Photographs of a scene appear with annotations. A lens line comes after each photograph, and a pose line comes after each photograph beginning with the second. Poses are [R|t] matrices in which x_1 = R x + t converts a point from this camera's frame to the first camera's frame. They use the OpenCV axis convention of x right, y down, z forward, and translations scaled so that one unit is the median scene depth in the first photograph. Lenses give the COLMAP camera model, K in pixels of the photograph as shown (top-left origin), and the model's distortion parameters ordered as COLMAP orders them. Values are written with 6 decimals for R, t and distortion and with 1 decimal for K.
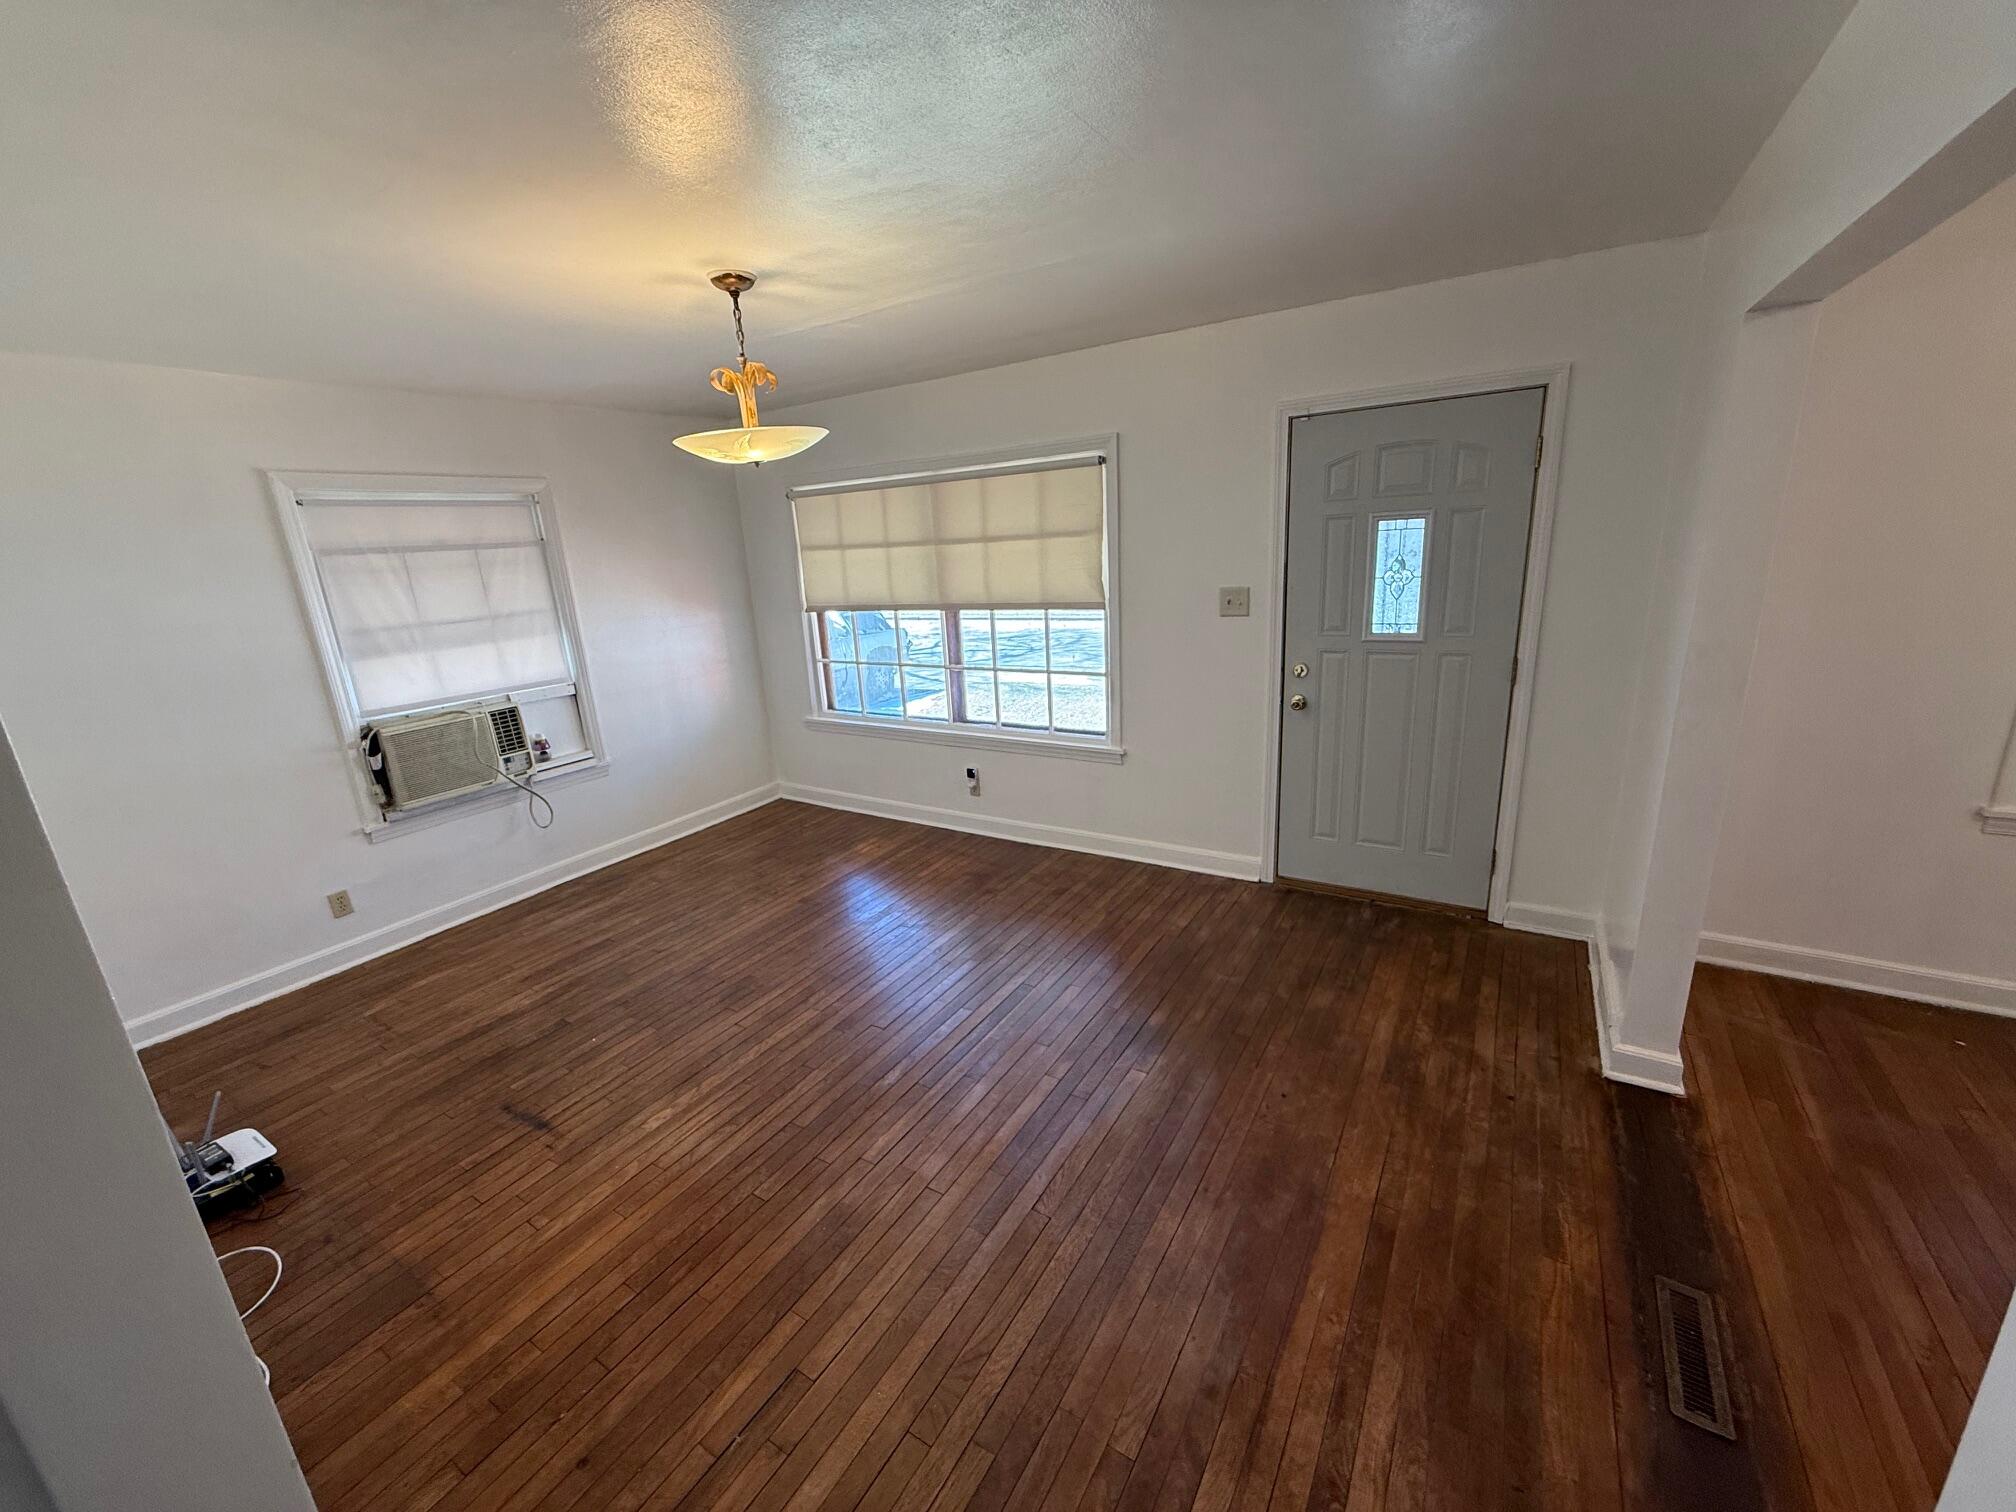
lens RADIAL K [[800.1, 0, 1009.4], [0, 800.1, 755.2], [0, 0, 1]] dist [-0.000663, 0.000366]
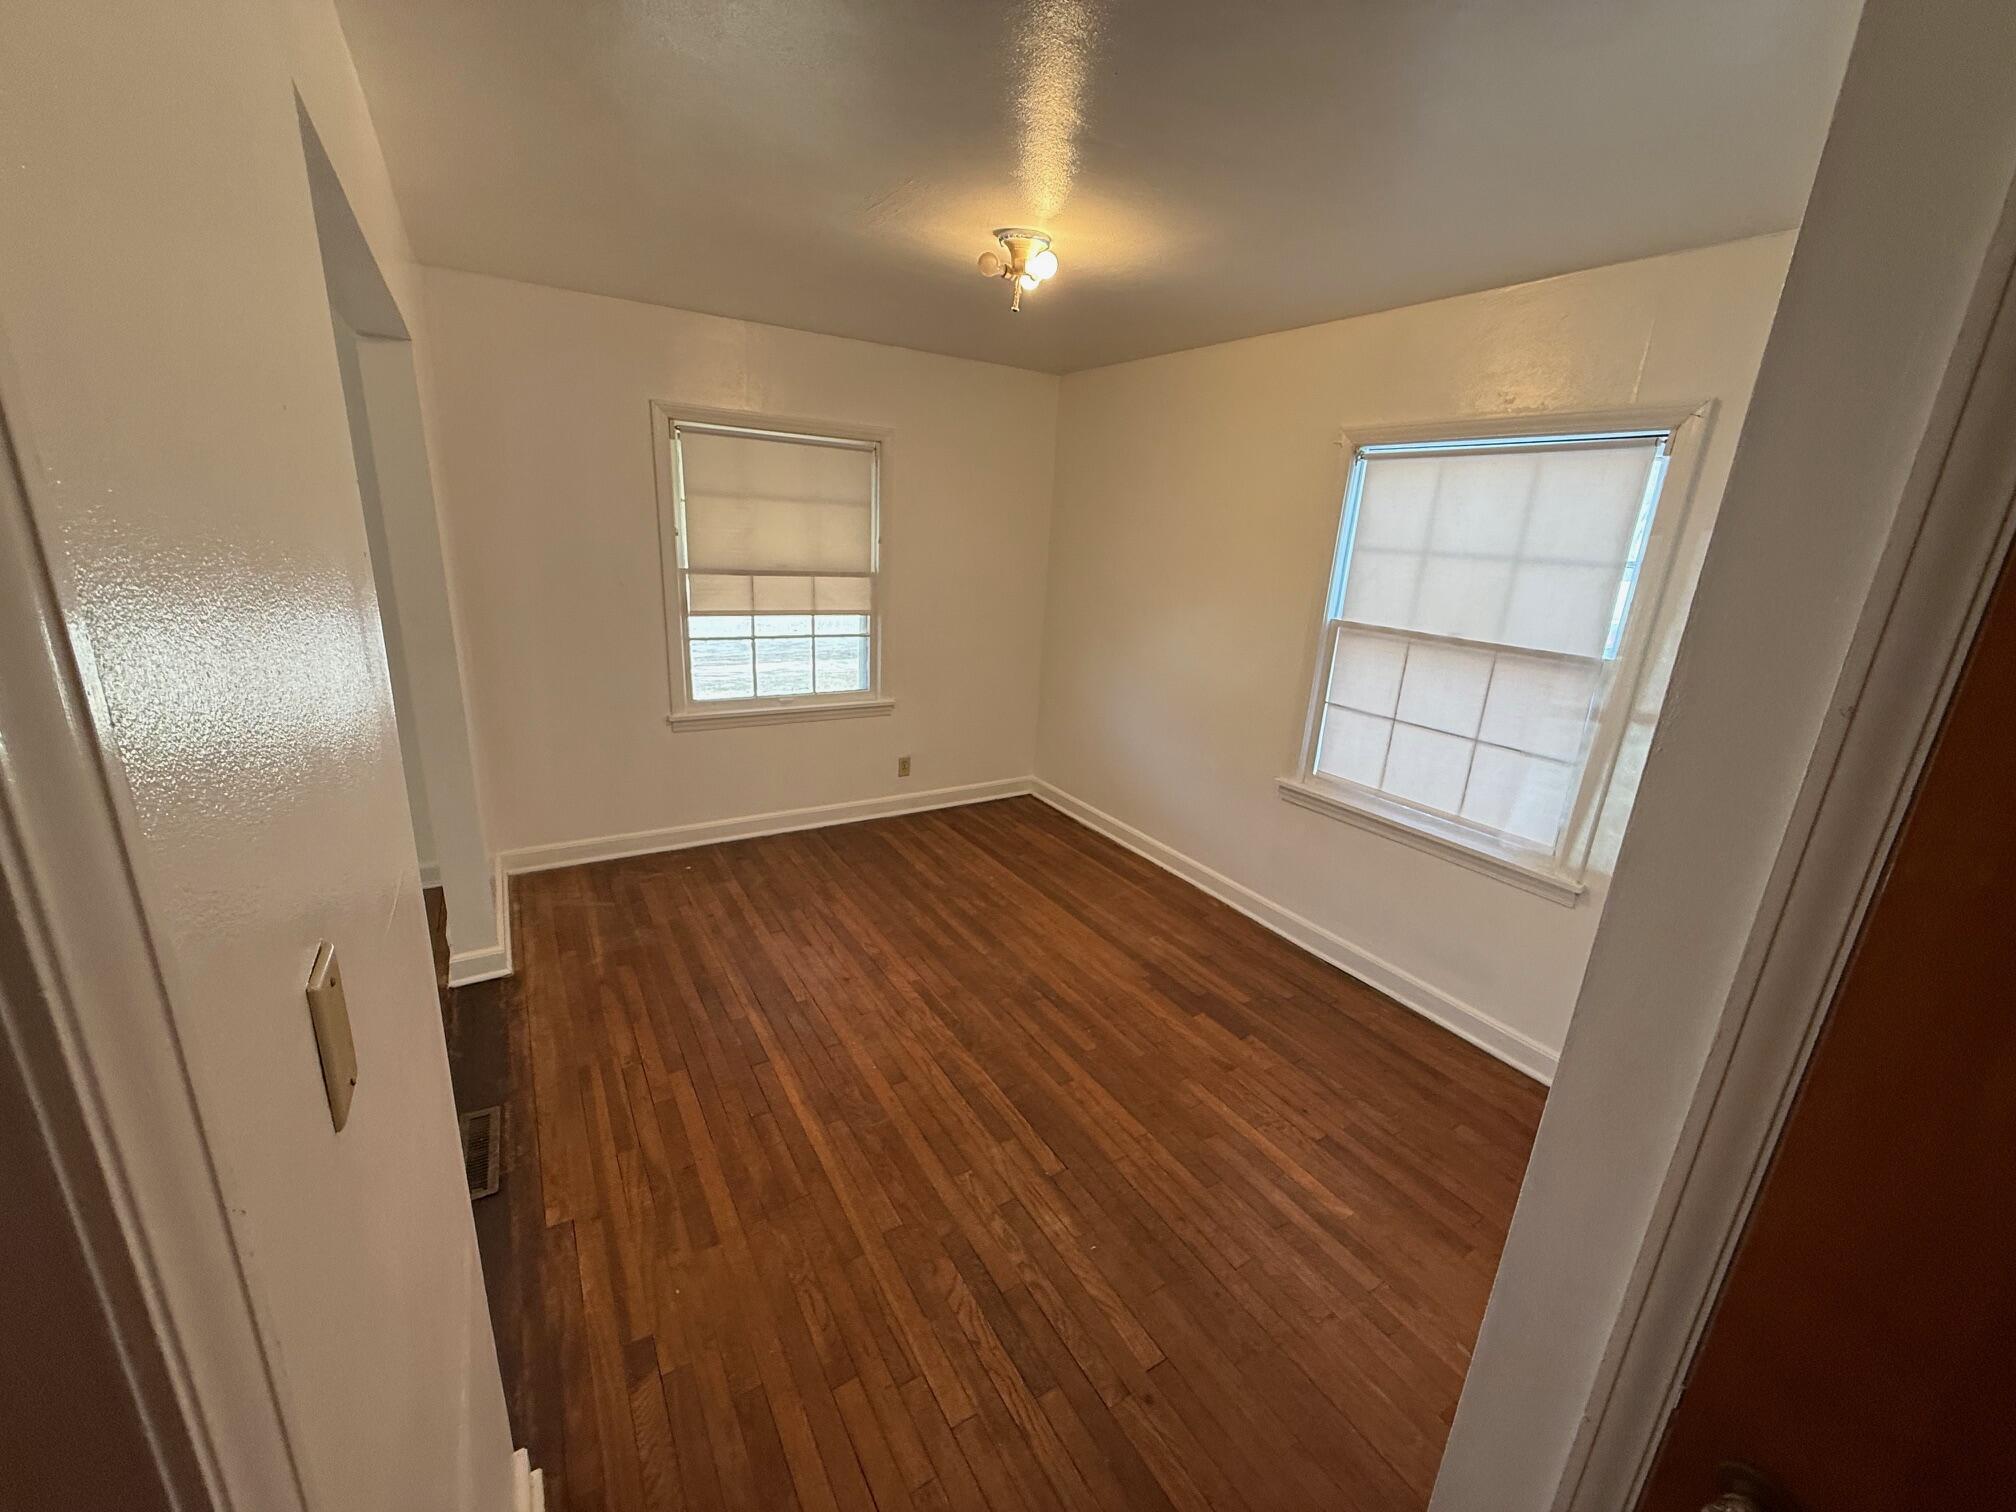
lens RADIAL K [[800.1, 0, 1007.6], [0, 800.1, 753.8], [0, 0, 1]] dist [-0.000663, 0.000366]
pose [[0.437366, -0.175001, 0.882092, 0.131463], [0.164057, 0.979949, 0.113071, 0.070627], [-0.884192, 0.095260, 0.457306, -0.283190]]
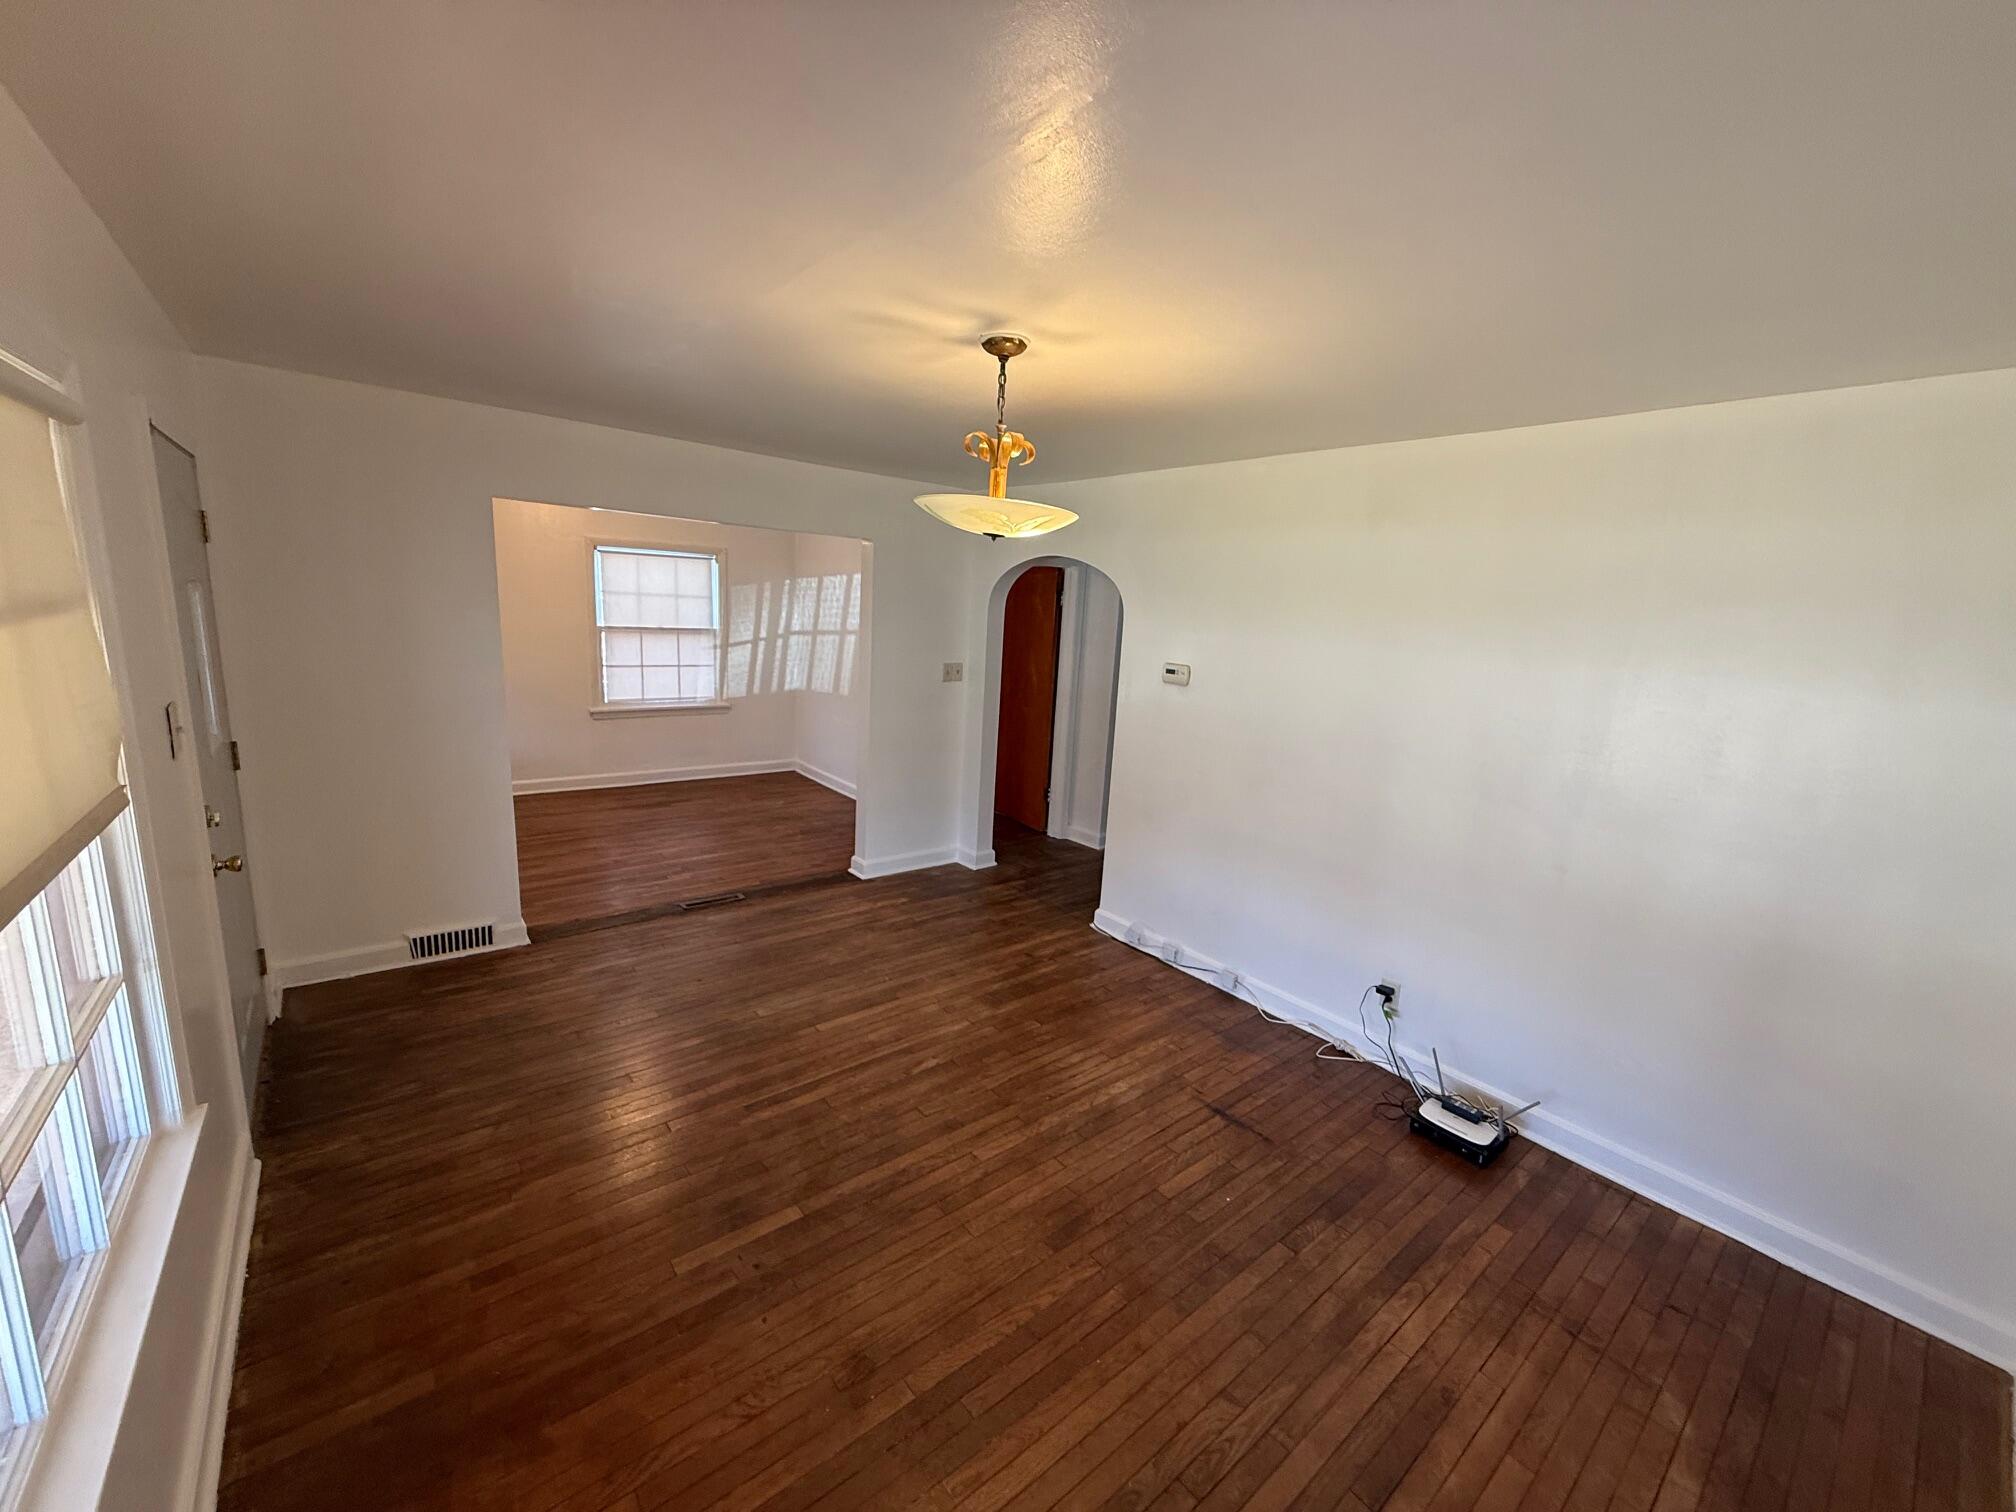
lens RADIAL K [[800.1, 0, 1006.2], [0, 800.1, 752.8], [0, 0, 1]] dist [-0.000663, 0.000366]
pose [[-0.947939, -0.058037, 0.313119, -0.639599], [0.079837, 0.908541, 0.410097, -0.525848], [-0.308283, 0.413746, -0.856608, 1.917531]]
